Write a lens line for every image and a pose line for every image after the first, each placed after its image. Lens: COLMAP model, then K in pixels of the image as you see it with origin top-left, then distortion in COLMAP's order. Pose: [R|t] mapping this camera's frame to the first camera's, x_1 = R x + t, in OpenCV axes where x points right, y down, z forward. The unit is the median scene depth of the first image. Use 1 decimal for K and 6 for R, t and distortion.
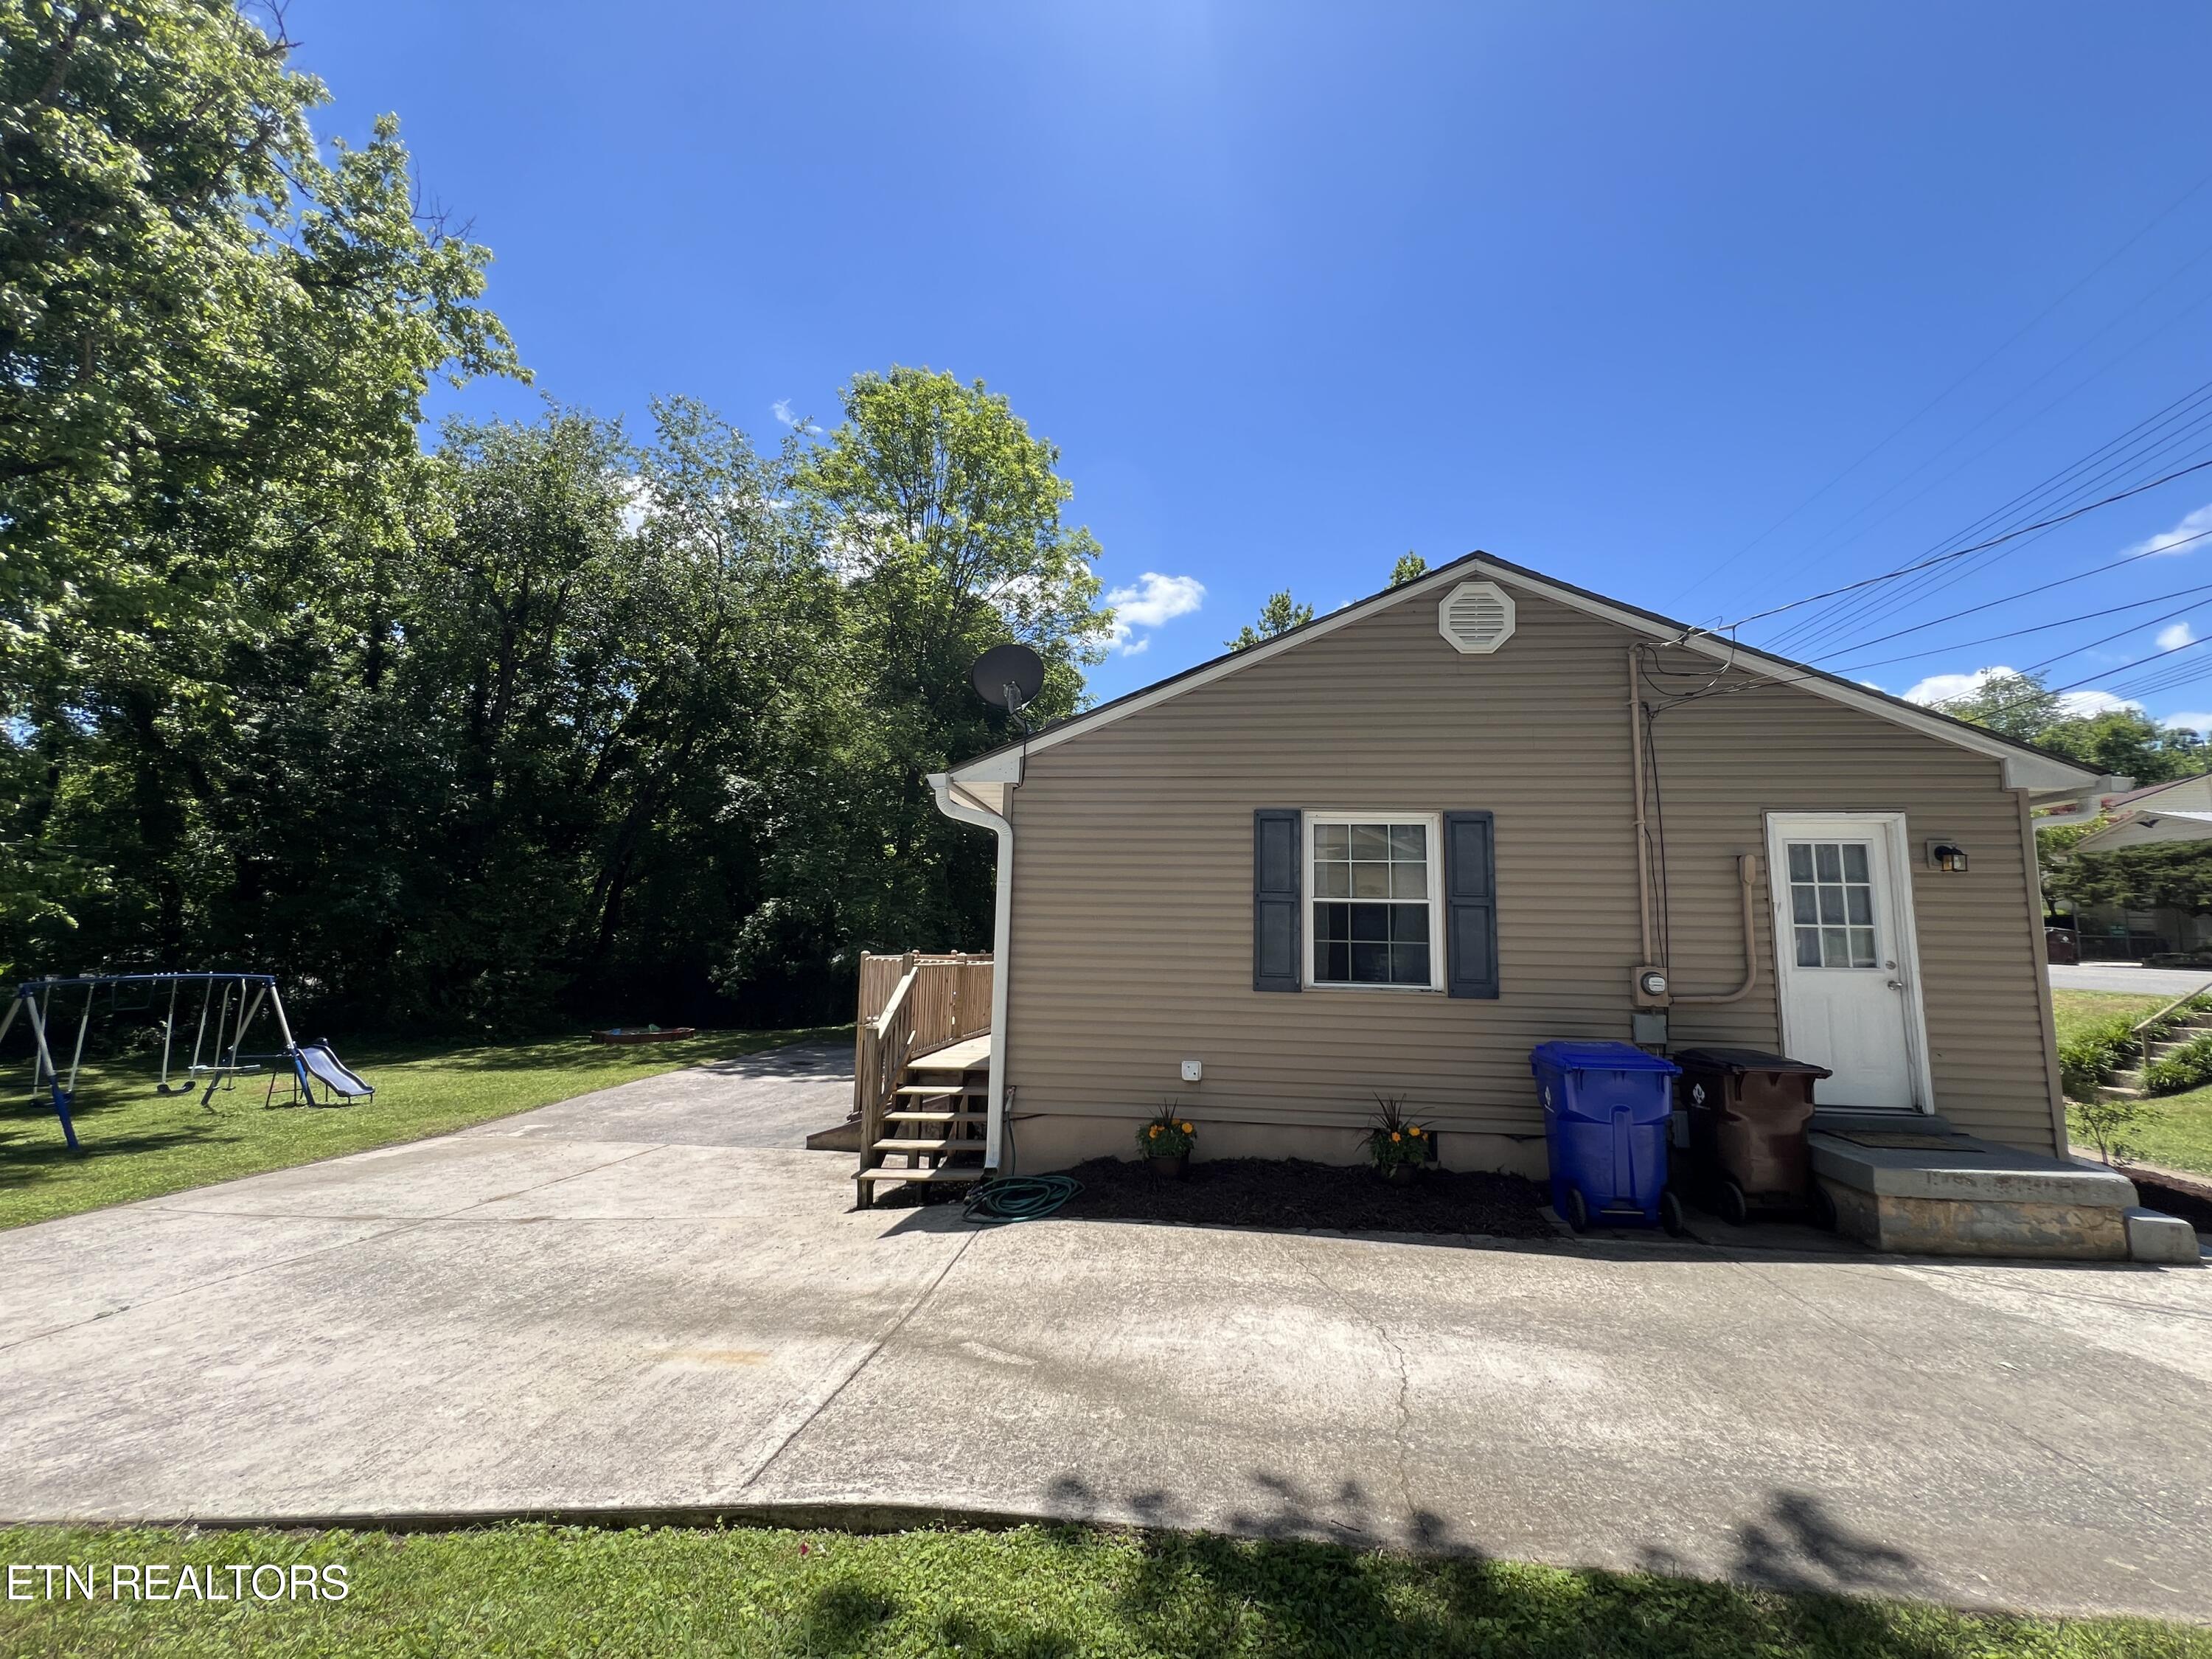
lens RADIAL K [[886.2, 0, 1106.0], [0, 886.2, 829.5], [0, 0, 1]] dist [-0.000850, 0.000670]
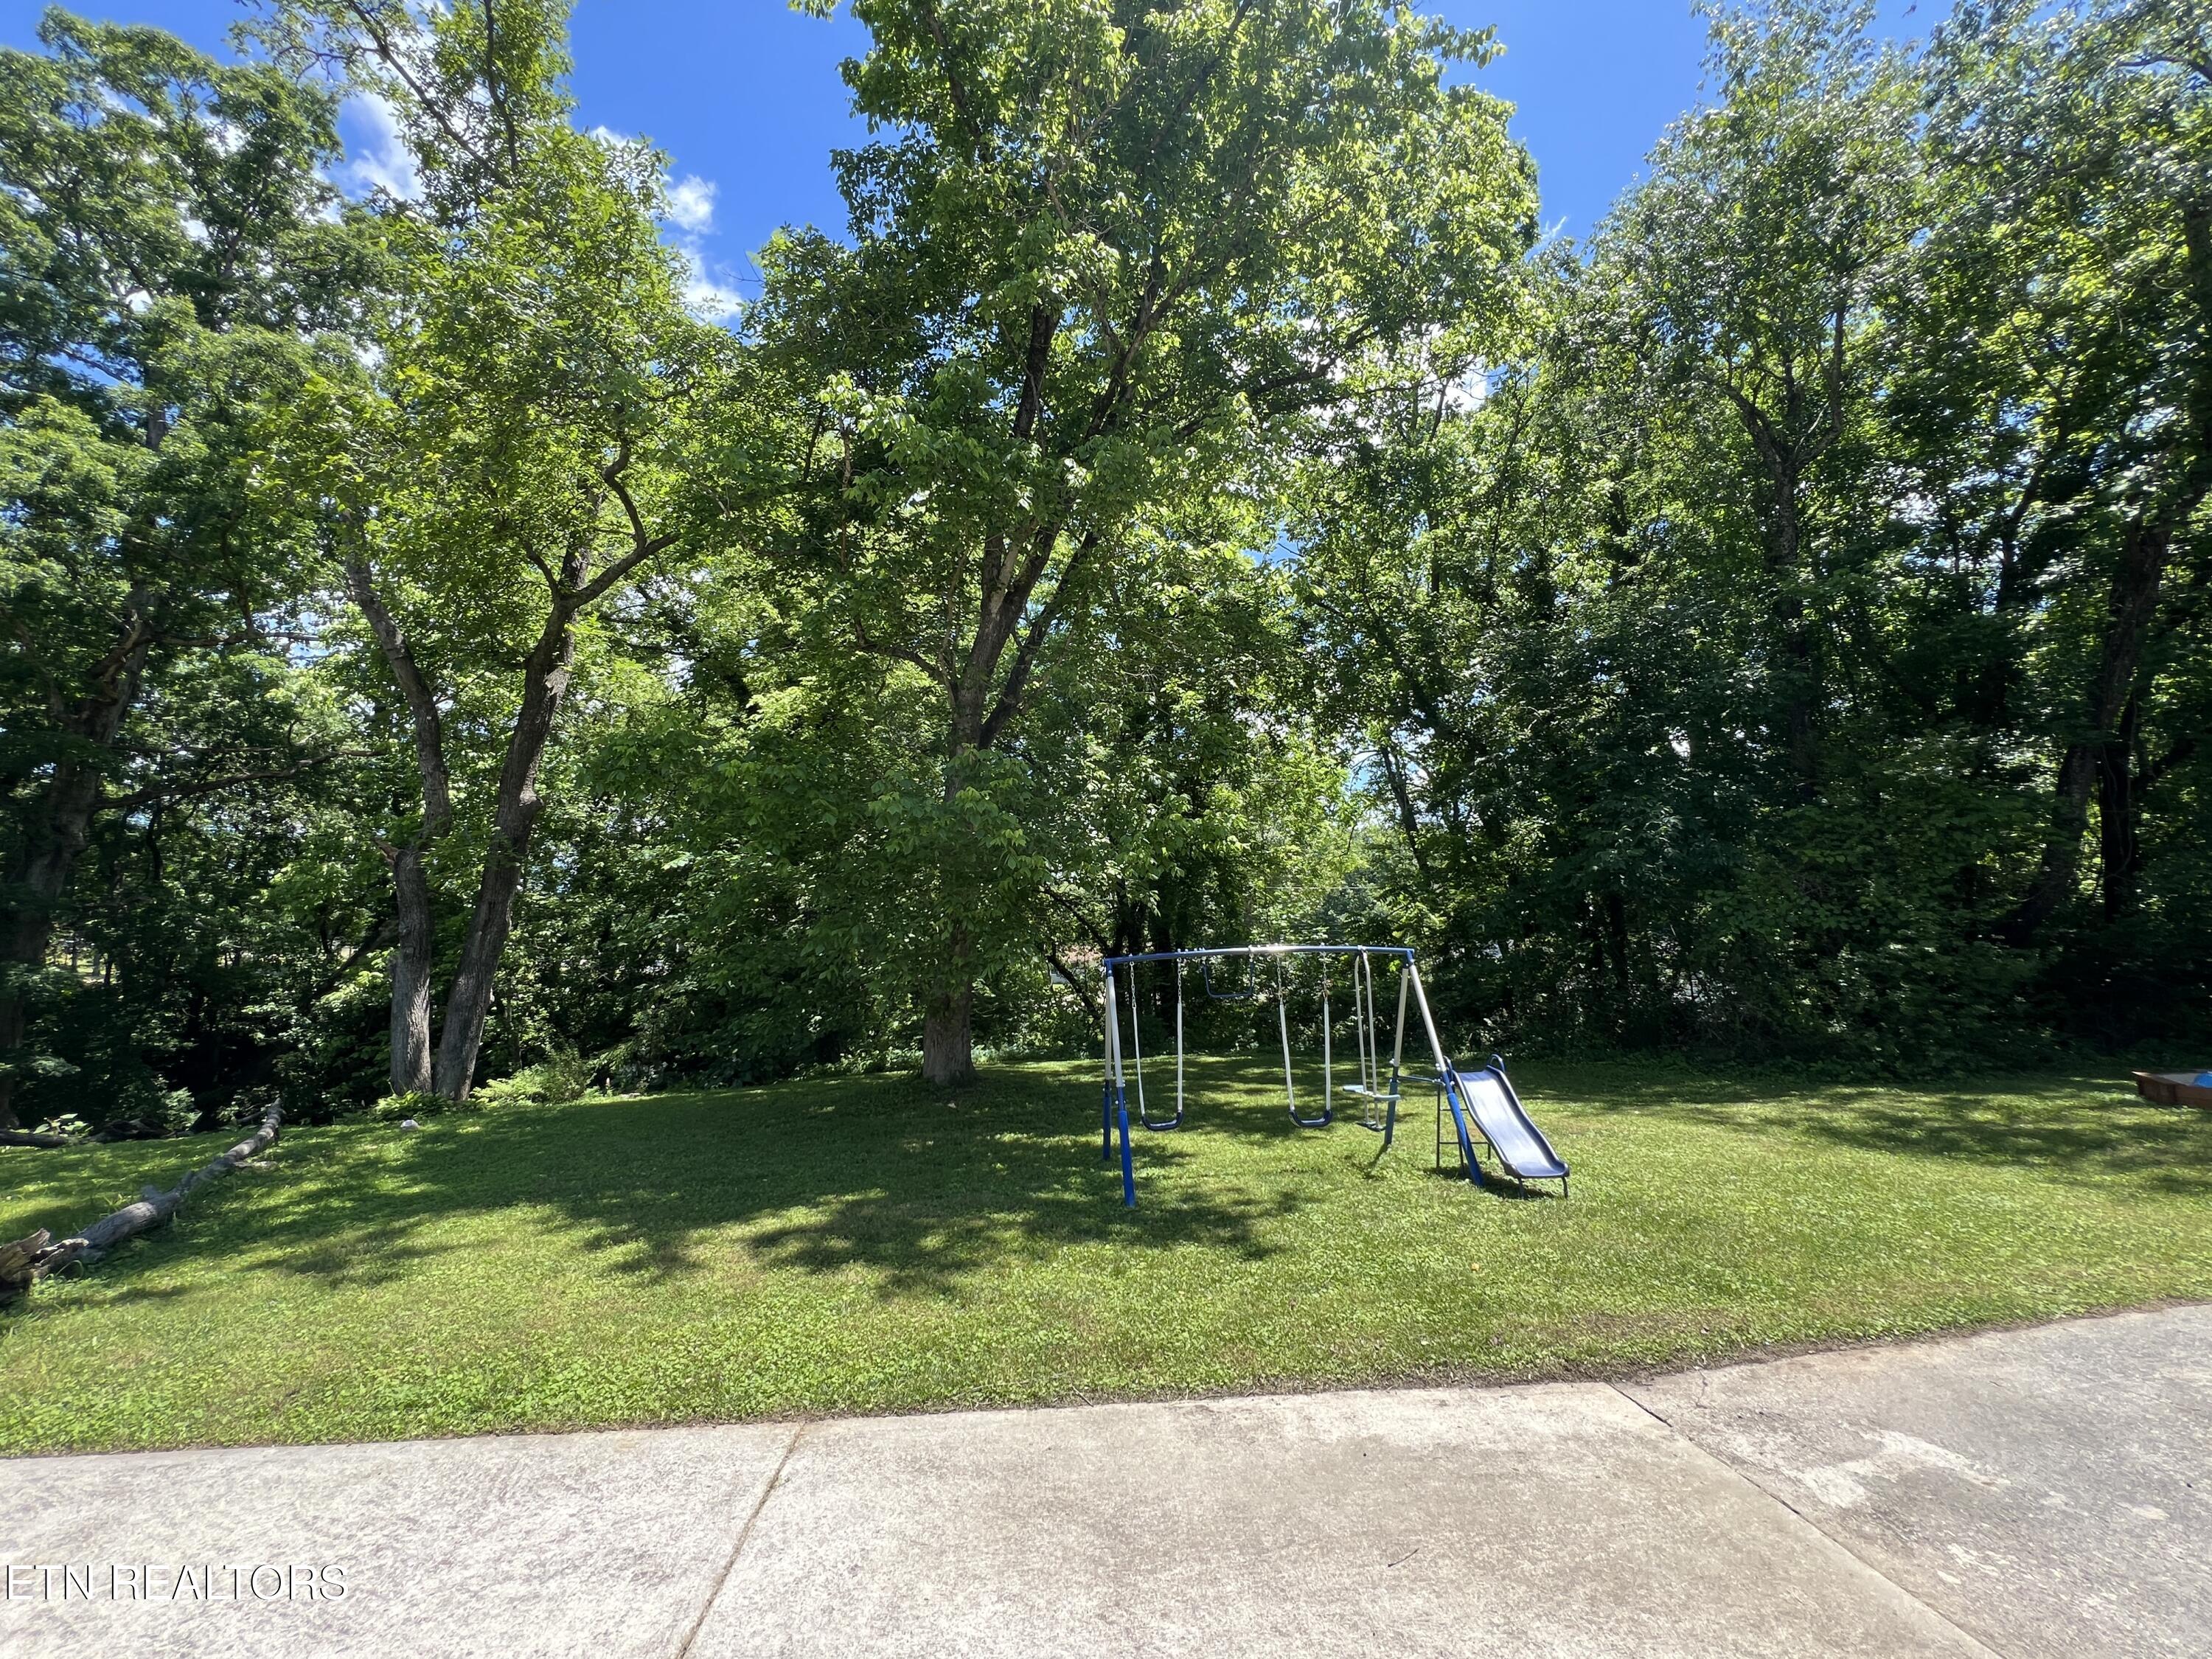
lens RADIAL K [[825.8, 0, 1104.7], [0, 825.8, 824.8], [0, 0, 1]] dist [-0.000033, 0.000122]
pose [[0.151043, -0.177912, -0.972385, -0.264012], [0.167158, 0.974102, -0.152261, 0.091894], [0.974292, -0.139544, 0.176871, 0.491410]]
